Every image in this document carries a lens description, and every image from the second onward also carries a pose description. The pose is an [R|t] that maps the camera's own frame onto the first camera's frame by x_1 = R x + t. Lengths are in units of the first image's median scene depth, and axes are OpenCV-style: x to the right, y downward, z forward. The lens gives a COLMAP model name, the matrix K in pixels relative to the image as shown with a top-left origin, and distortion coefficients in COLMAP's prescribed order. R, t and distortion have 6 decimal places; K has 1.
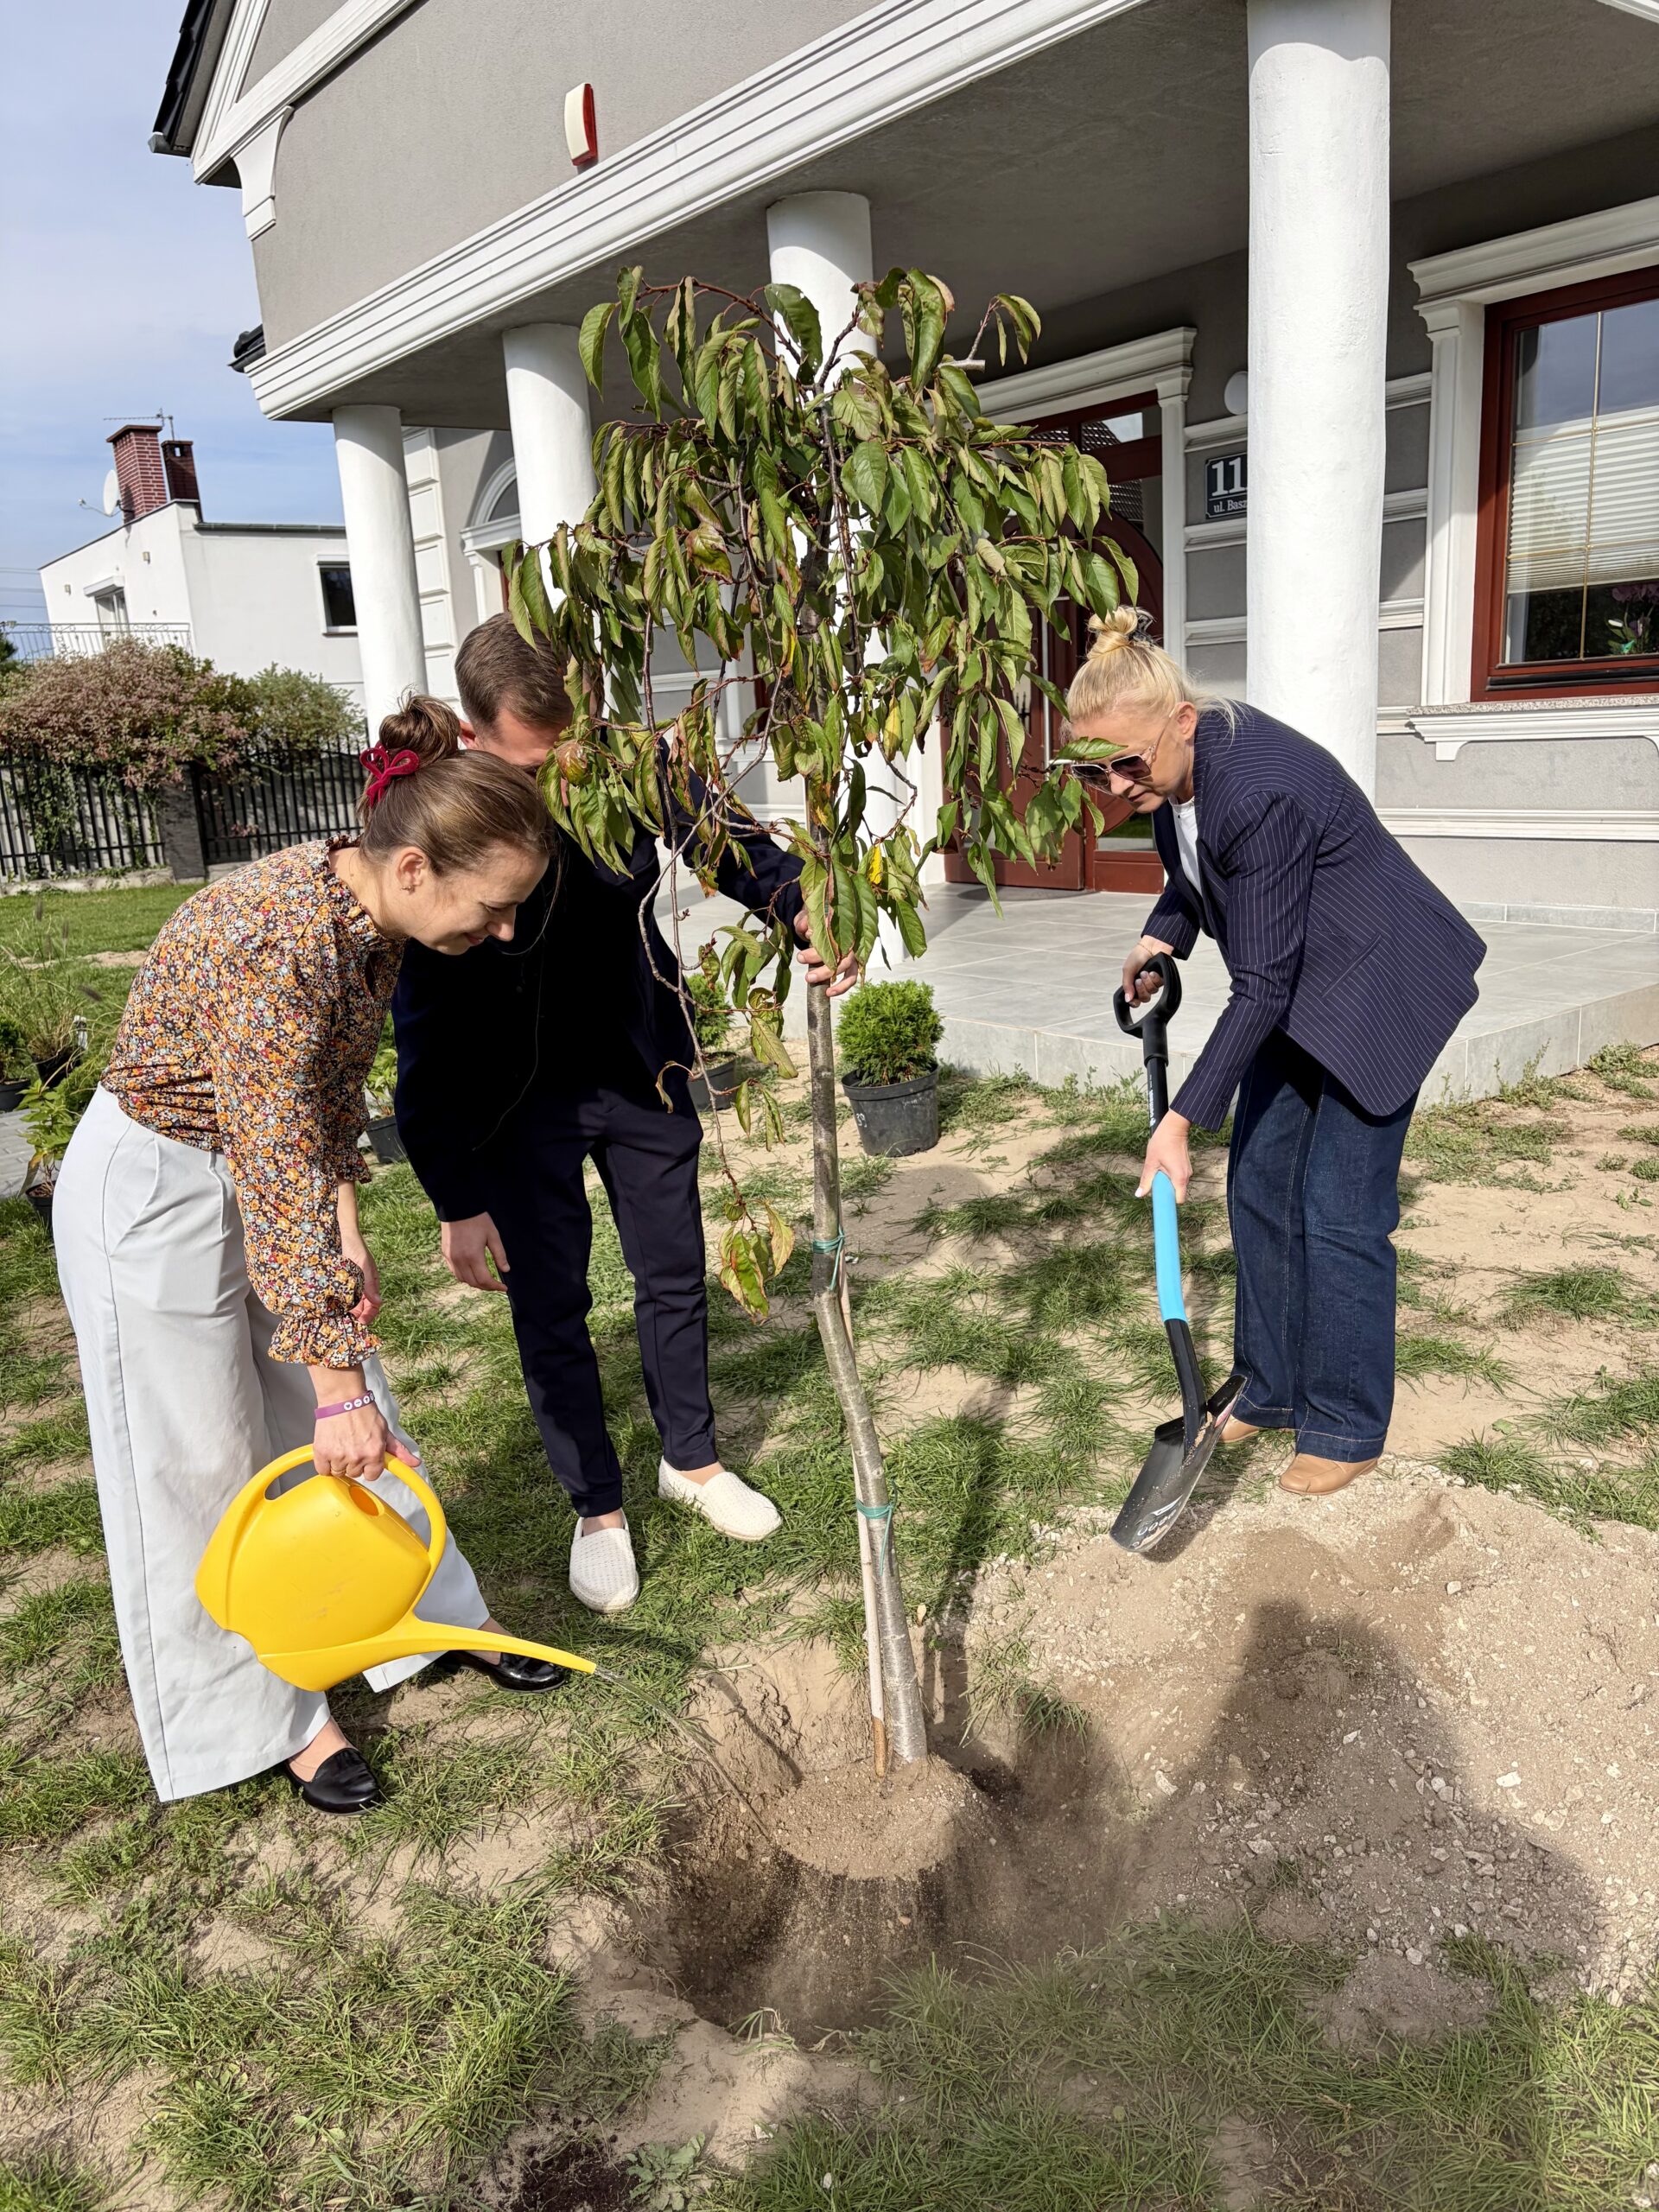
lens RADIAL K [[1656.5, 0, 831.5], [0, 1656.5, 1118.6], [0, 0, 1]] dist [0.044139, -0.056798]
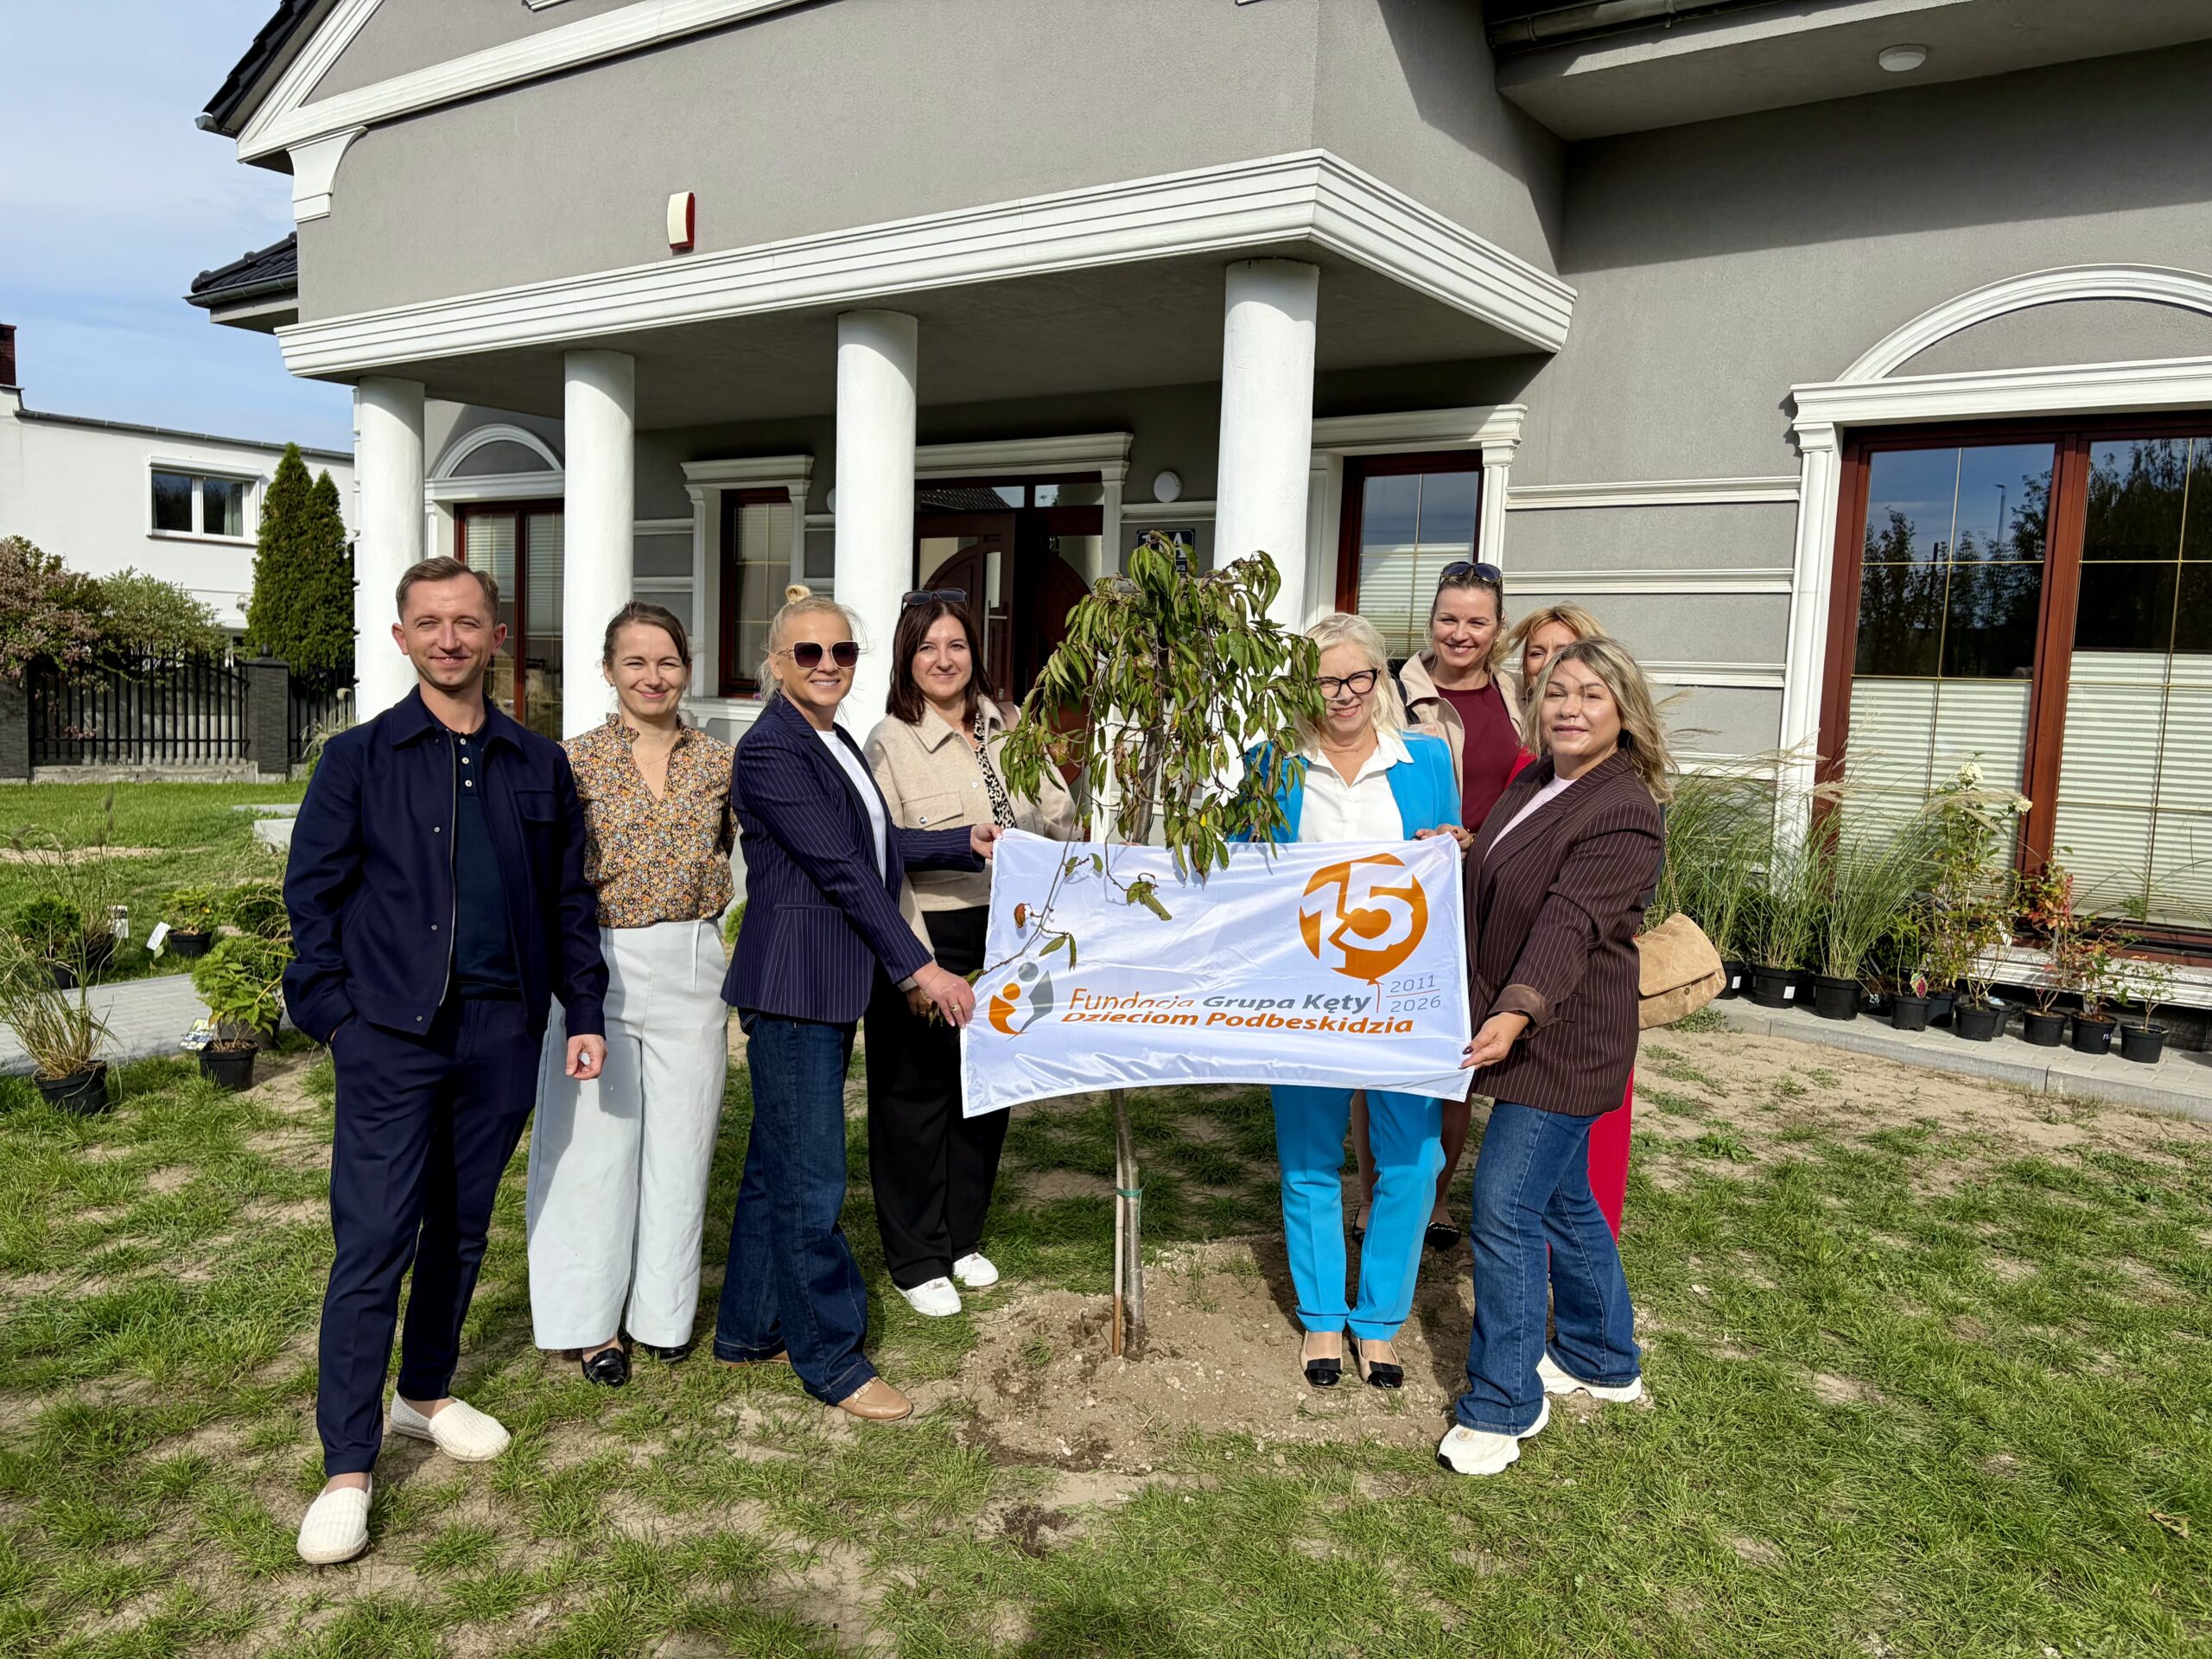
lens RADIAL K [[1656.5, 0, 1106.9], [0, 1656.5, 832.8], [0, 0, 1]] dist [0.044139, -0.056798]
pose [[0.958567, 0.070796, 0.275930, -0.211798], [-0.028773, 0.987735, -0.153468, 0.057107], [-0.283410, 0.139170, 0.948847, -0.288396]]
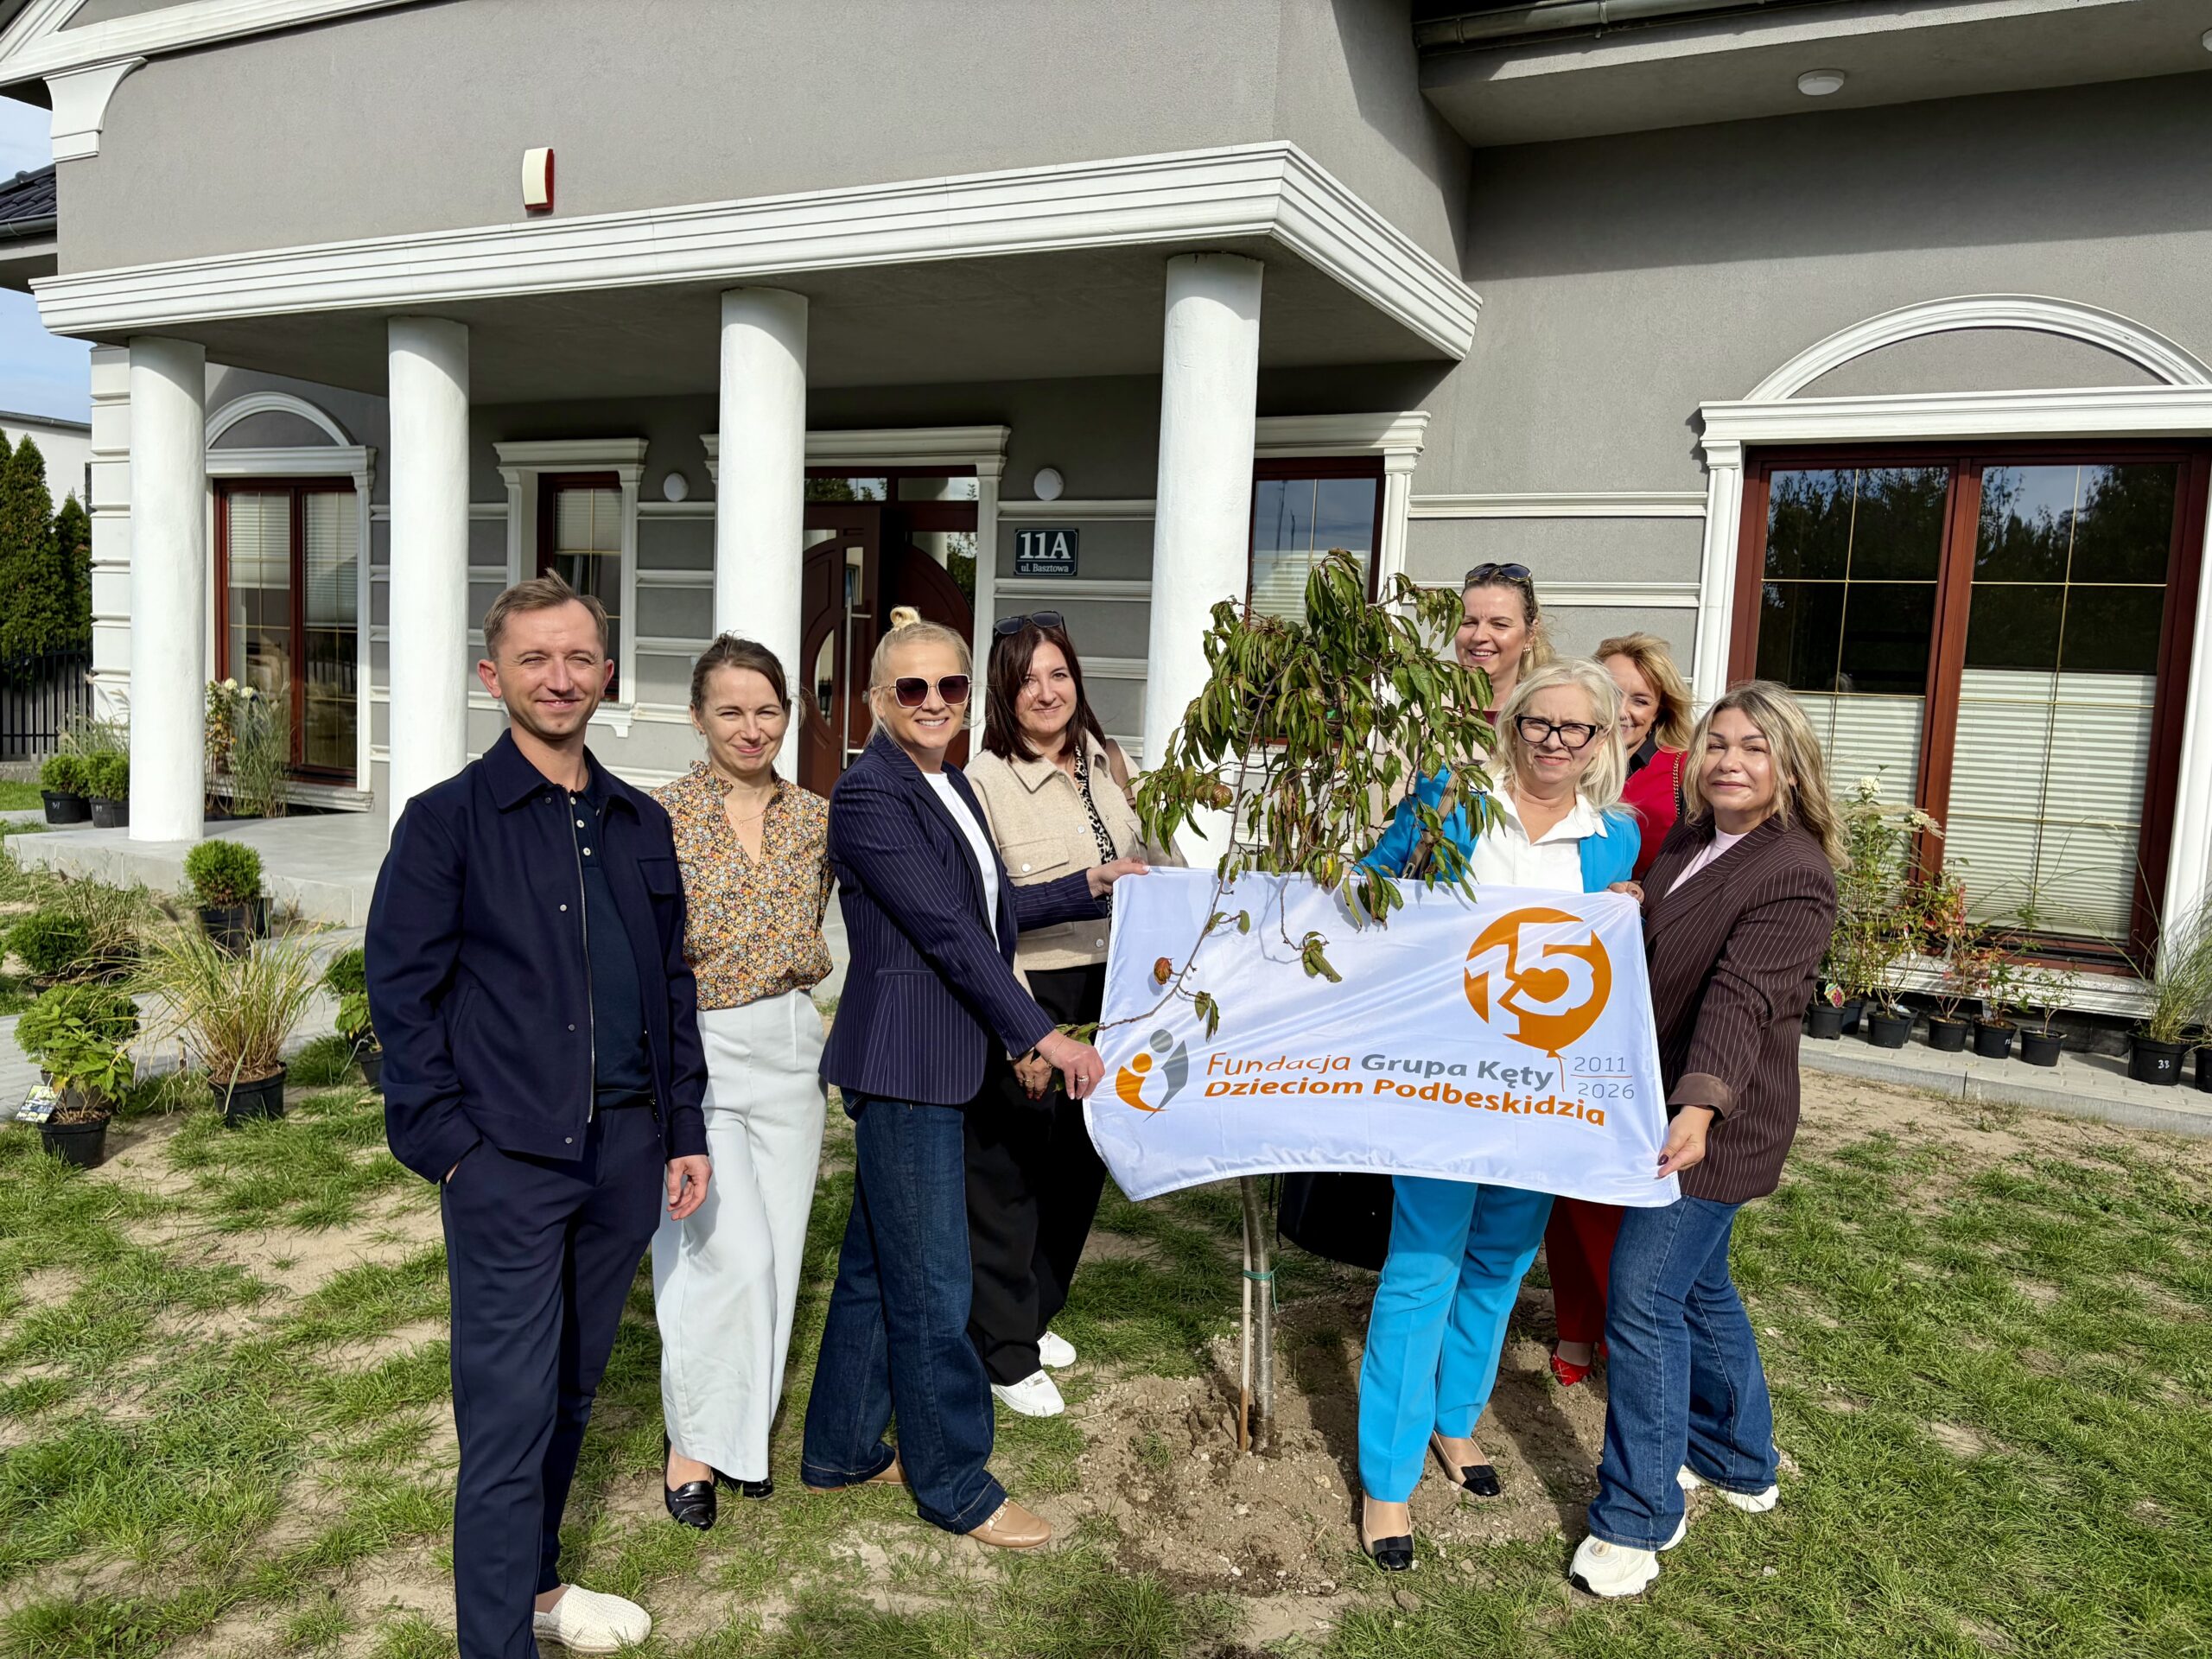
lens RADIAL K [[1656.5, 0, 1106.0], [0, 1656.5, 850.2], [0, 0, 1]] dist [0.044139, -0.056798]
pose [[0.906237, 0.057299, 0.418870, -0.337892], [0.001351, 0.990375, -0.138401, 0.023550], [-0.422769, 0.125990, 0.897437, -0.174597]]
